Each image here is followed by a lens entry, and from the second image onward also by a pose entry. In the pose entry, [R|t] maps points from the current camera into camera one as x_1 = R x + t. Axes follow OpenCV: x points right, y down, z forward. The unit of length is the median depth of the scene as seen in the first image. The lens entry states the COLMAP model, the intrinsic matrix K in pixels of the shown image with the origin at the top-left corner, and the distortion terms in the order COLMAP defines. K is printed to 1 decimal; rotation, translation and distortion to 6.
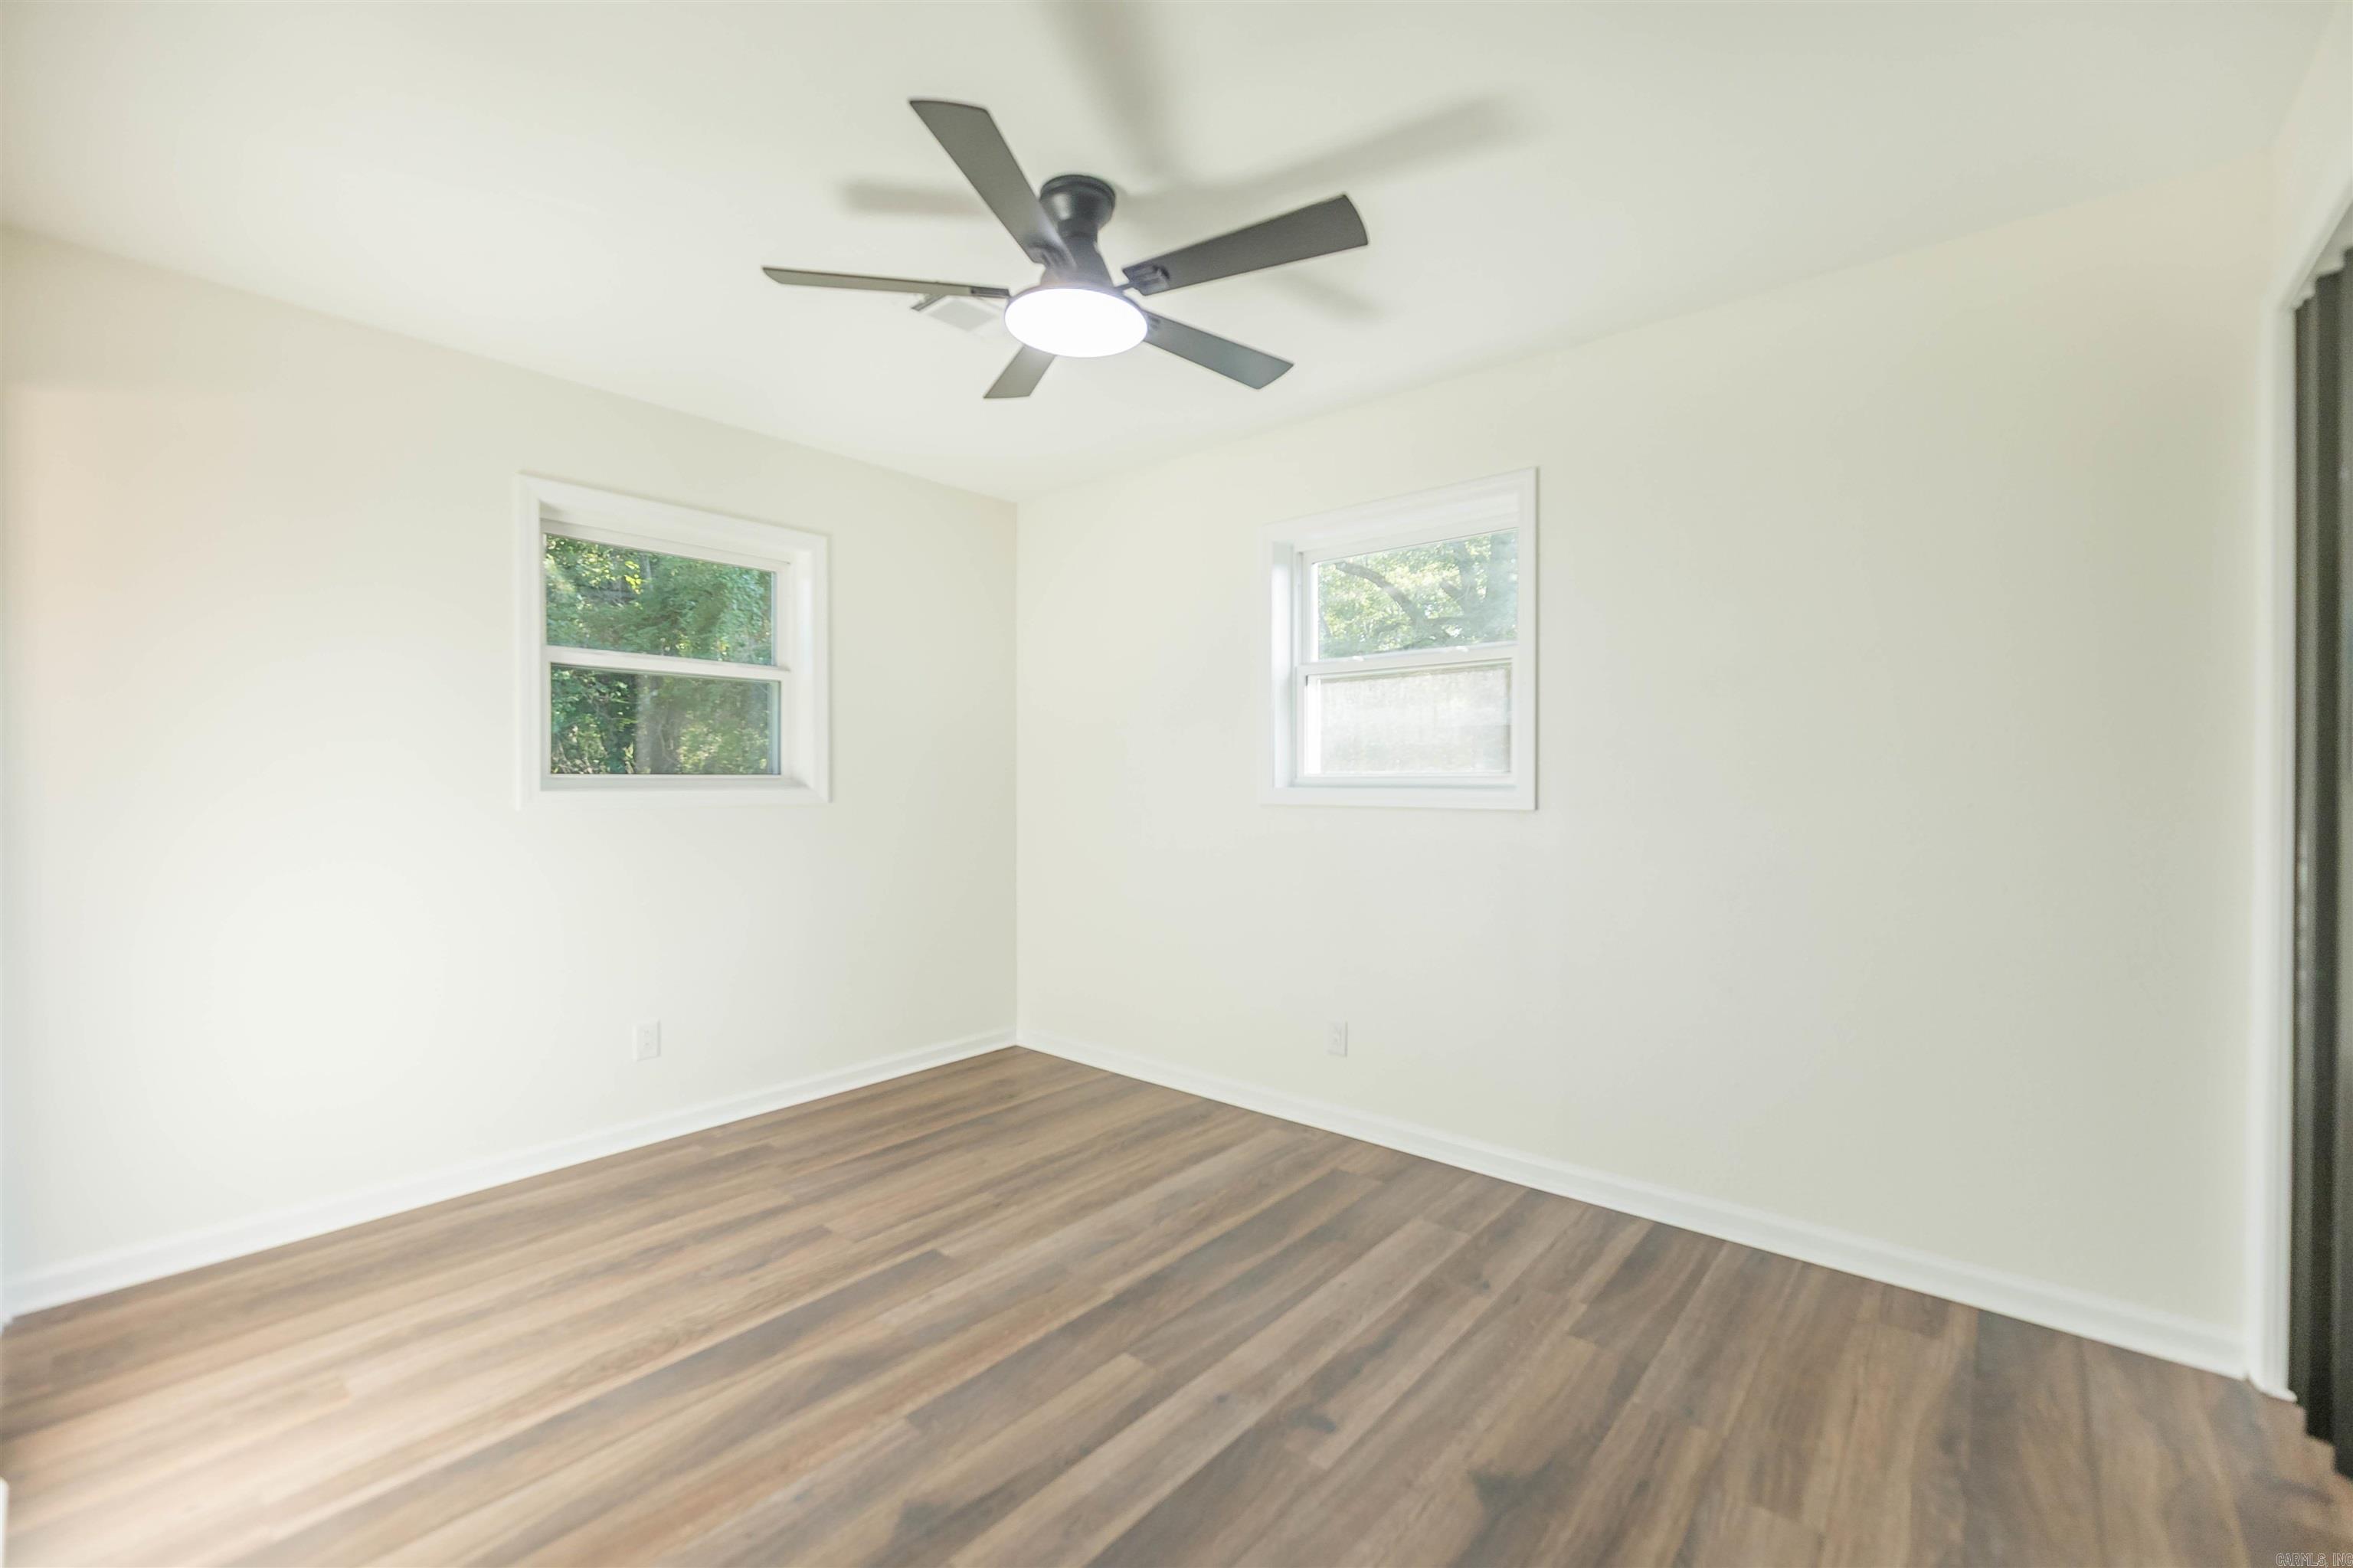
lens RADIAL K [[948.1, 0, 1189.2], [0, 948.1, 781.3], [0, 0, 1]] dist [-0.004709, -0.000899]
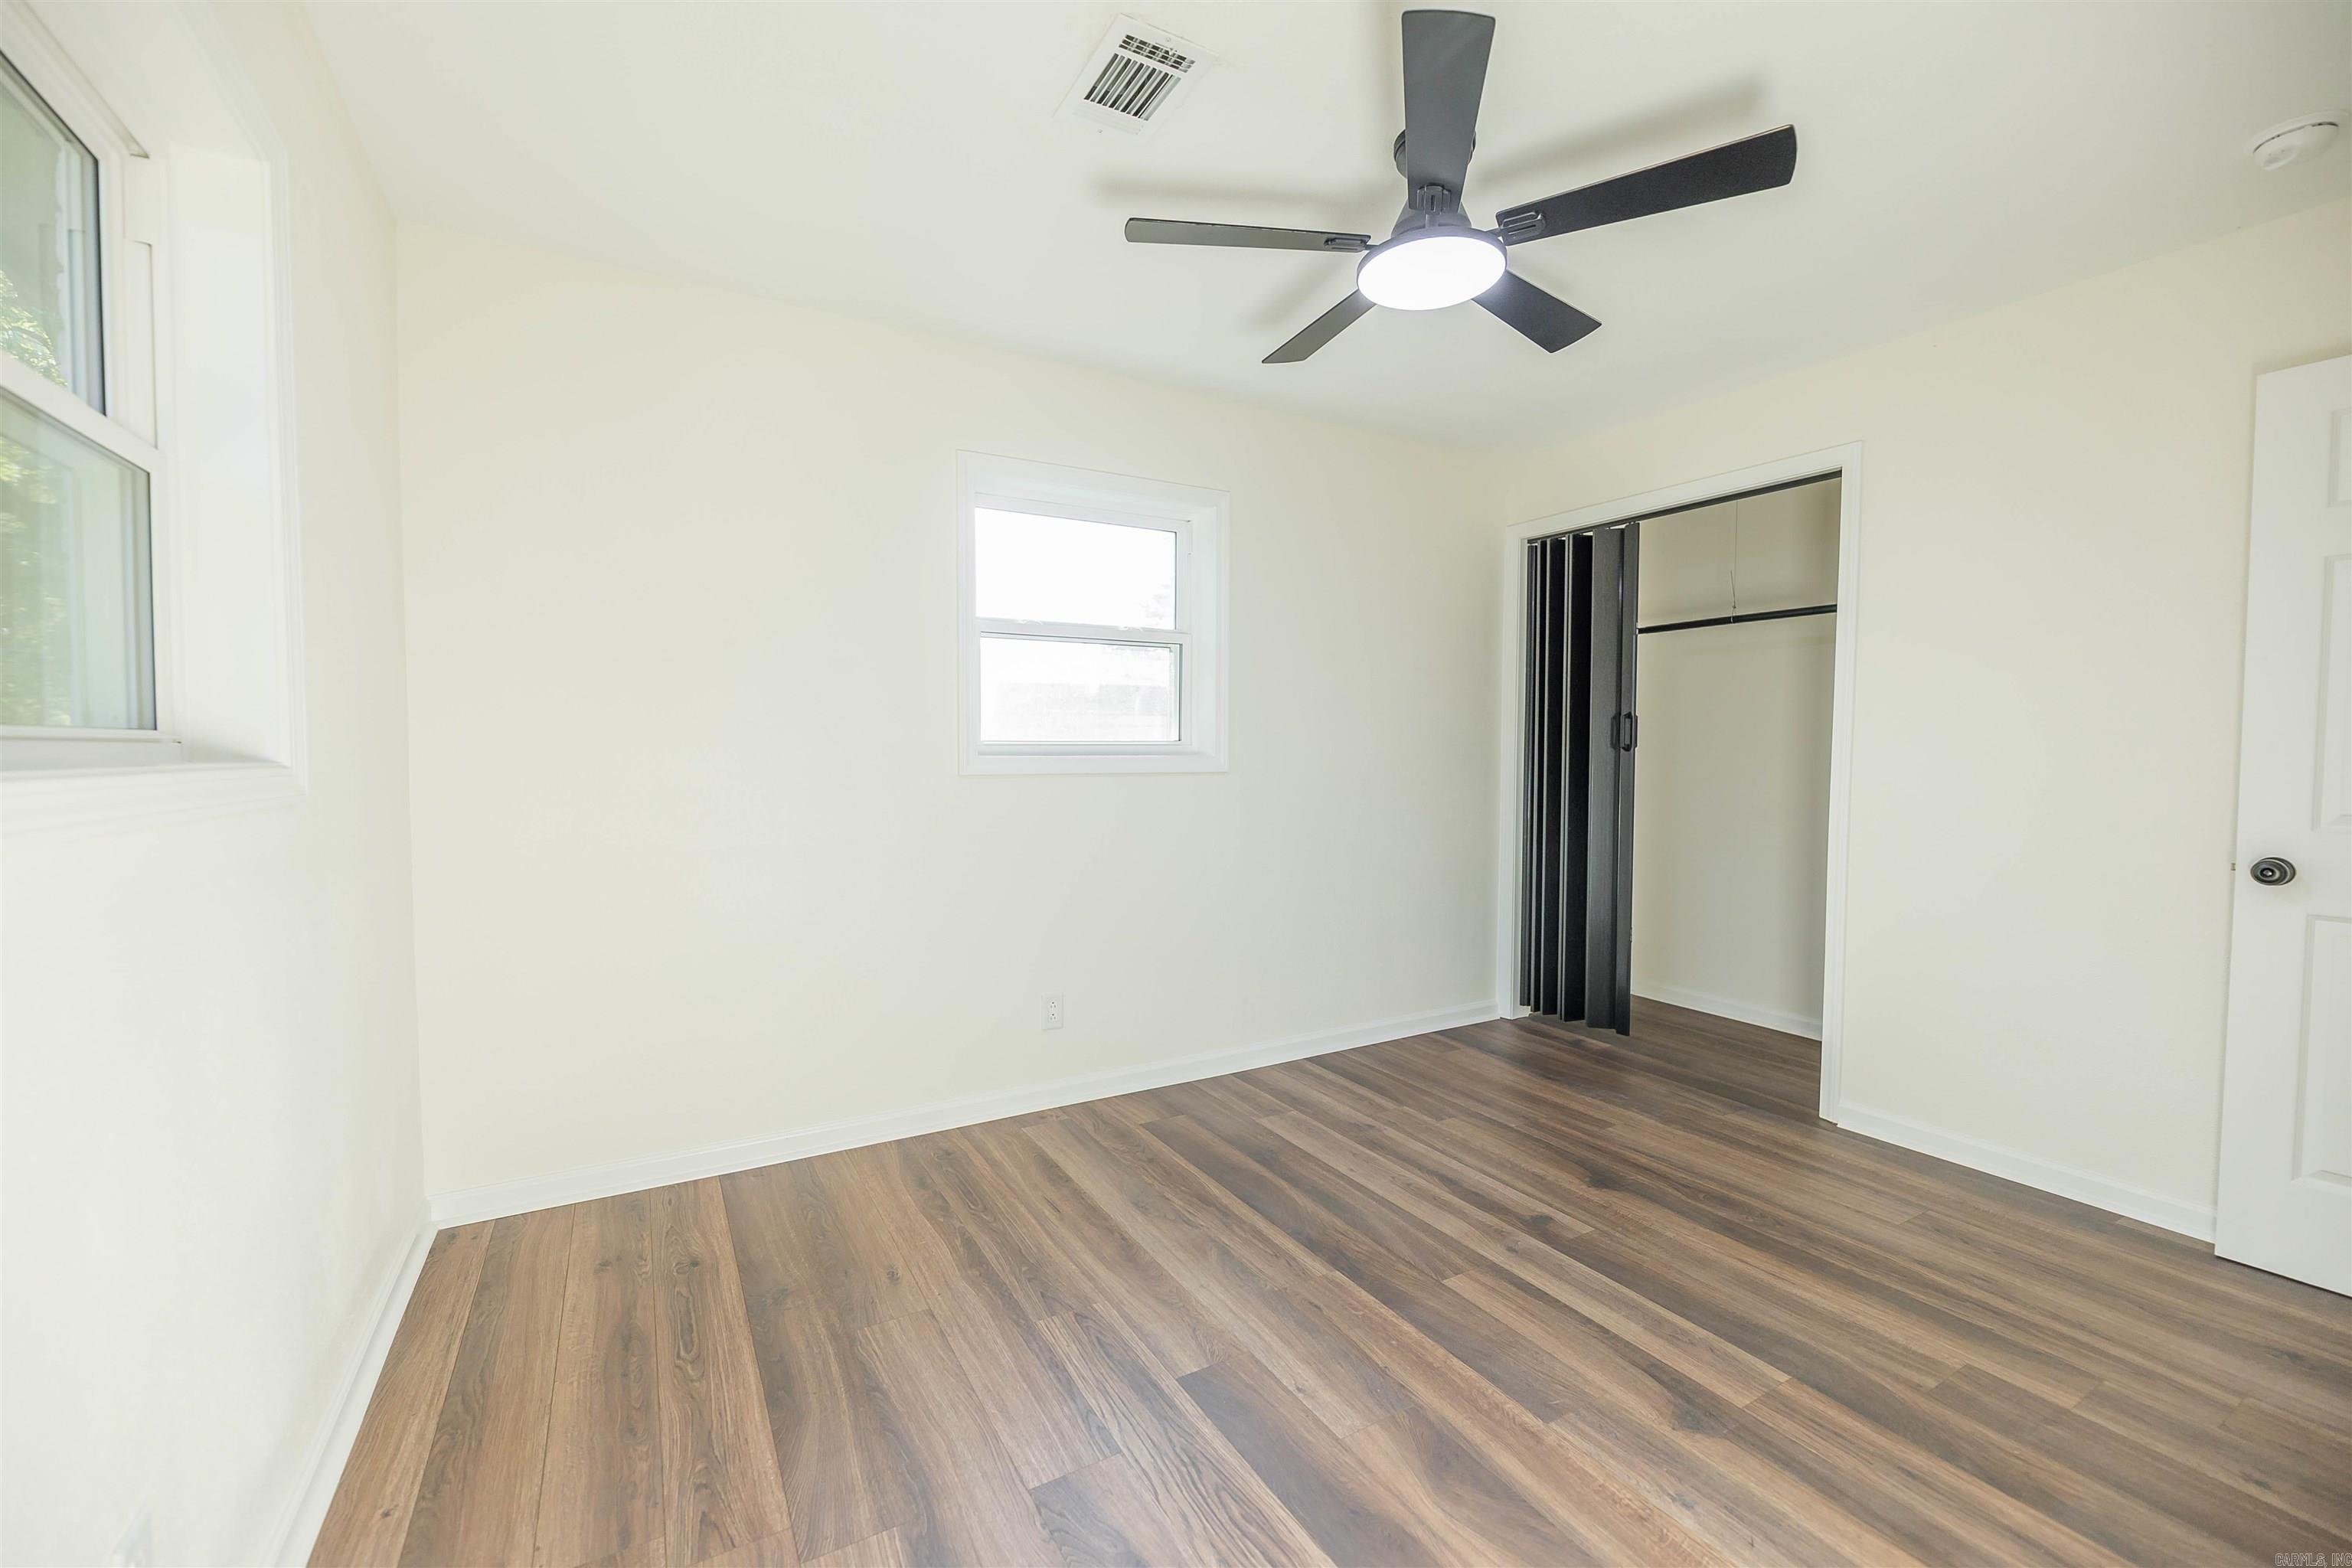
lens RADIAL K [[947.7, 0, 1177.6], [0, 947.7, 782.9], [0, 0, 1]] dist [-0.004709, -0.000899]
pose [[0.356031, -0.035886, 0.933785, -0.954957], [0.005573, 0.999326, 0.036280, 0.012241], [-0.934457, -0.007713, 0.355992, 0.765475]]
